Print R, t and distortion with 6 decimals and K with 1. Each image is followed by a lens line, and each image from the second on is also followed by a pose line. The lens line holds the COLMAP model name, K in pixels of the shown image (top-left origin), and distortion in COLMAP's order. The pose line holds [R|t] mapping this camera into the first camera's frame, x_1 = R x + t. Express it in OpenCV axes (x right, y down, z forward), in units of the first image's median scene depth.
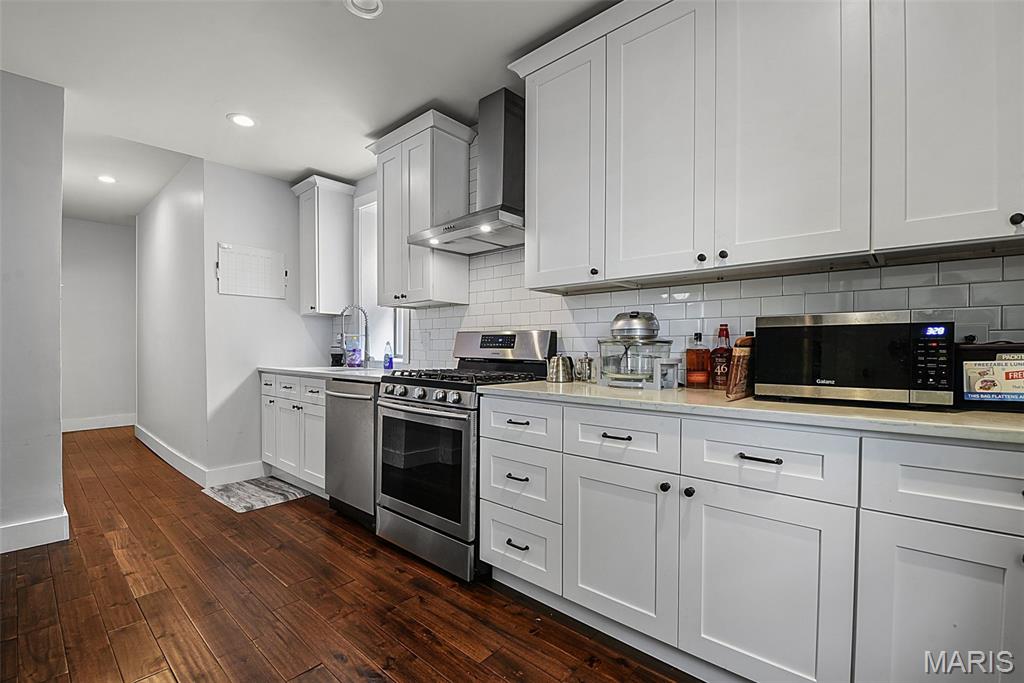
lens RADIAL K [[444.6, 0, 510.3], [0, 444.6, 350.8], [0, 0, 1]] dist [-0.009541, -0.004631]
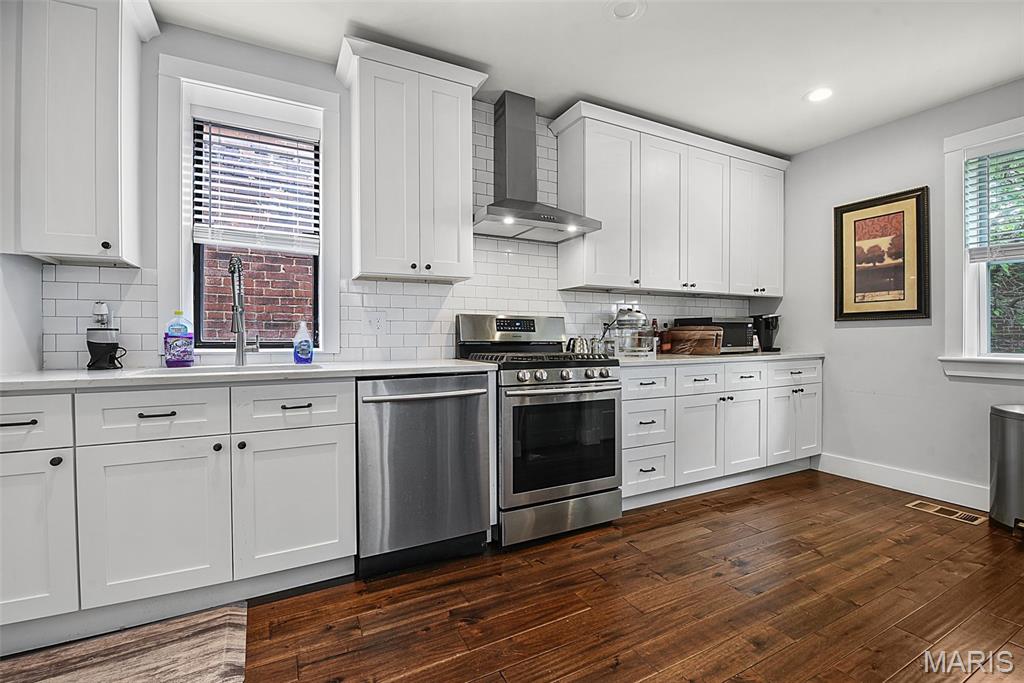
lens RADIAL K [[444.6, 0, 509.0], [0, 444.6, 335.6], [0, 0, 1]] dist [-0.009541, -0.004631]
pose [[0.367065, -0.005460, 0.930179, -1.136579], [0.007265, 0.999969, 0.003002, 0.000452], [-0.930167, 0.005656, 0.367094, 0.690744]]
